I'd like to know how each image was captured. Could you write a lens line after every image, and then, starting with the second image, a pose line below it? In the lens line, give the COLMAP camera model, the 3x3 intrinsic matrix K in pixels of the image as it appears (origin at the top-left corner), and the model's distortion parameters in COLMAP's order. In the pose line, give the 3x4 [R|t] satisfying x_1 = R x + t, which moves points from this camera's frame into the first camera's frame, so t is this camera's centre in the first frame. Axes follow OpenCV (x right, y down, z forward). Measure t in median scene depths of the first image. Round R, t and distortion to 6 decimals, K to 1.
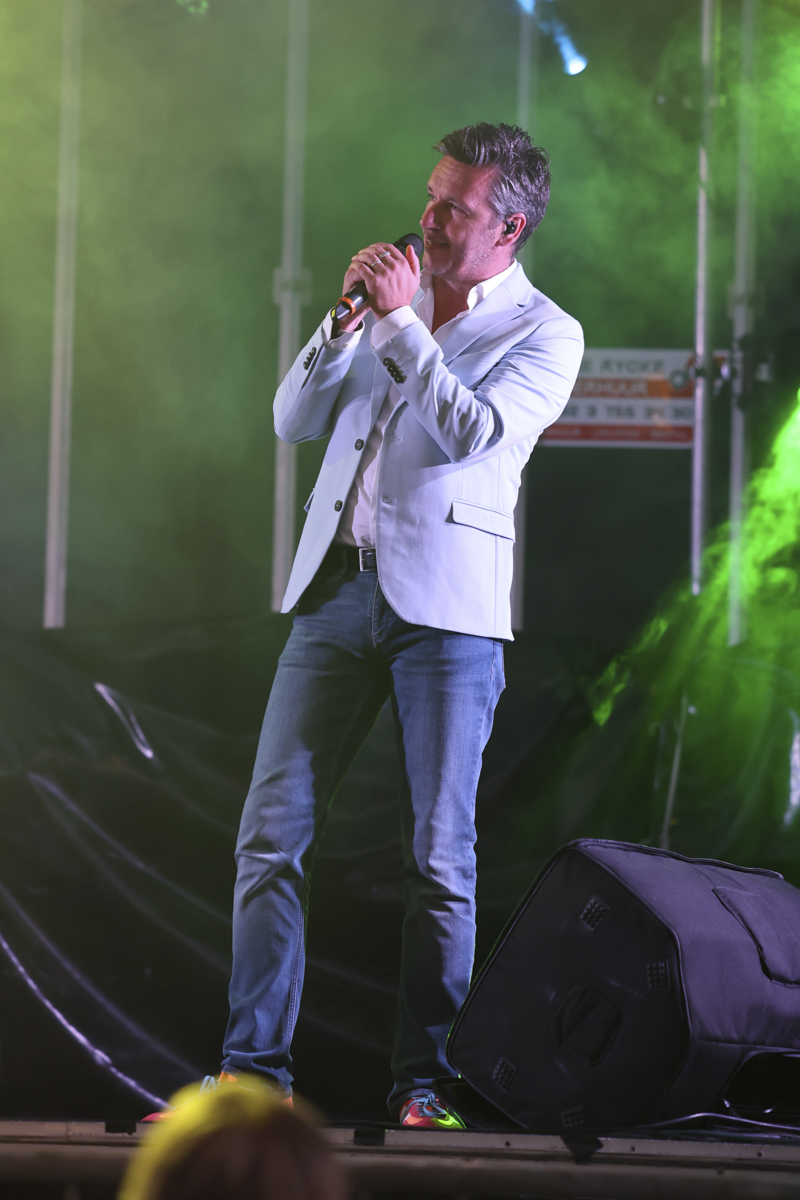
lens RADIAL K [[4041.1, 0, 400.0], [0, 4041.1, 600.0], [0, 0, 1]] dist [0.117924, 7.863432]
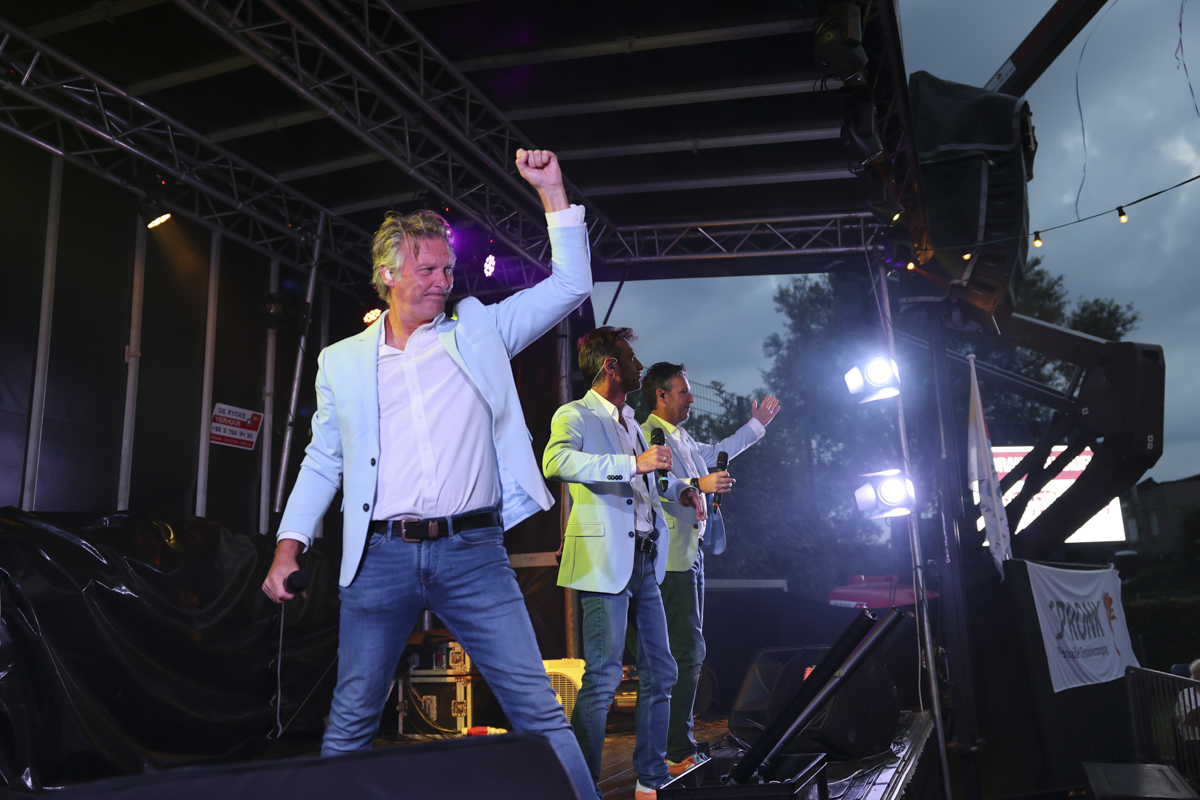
lens RADIAL K [[1015.8, 0, 600.0], [0, 1015.8, 400.0], [0, 0, 1]] dist [-0.008085, -0.004233]
pose [[0.350362, 0.150649, 0.924420, -0.545338], [-0.062320, 0.988542, -0.137479, 0.004917], [-0.934539, -0.009443, 0.355736, 0.736825]]
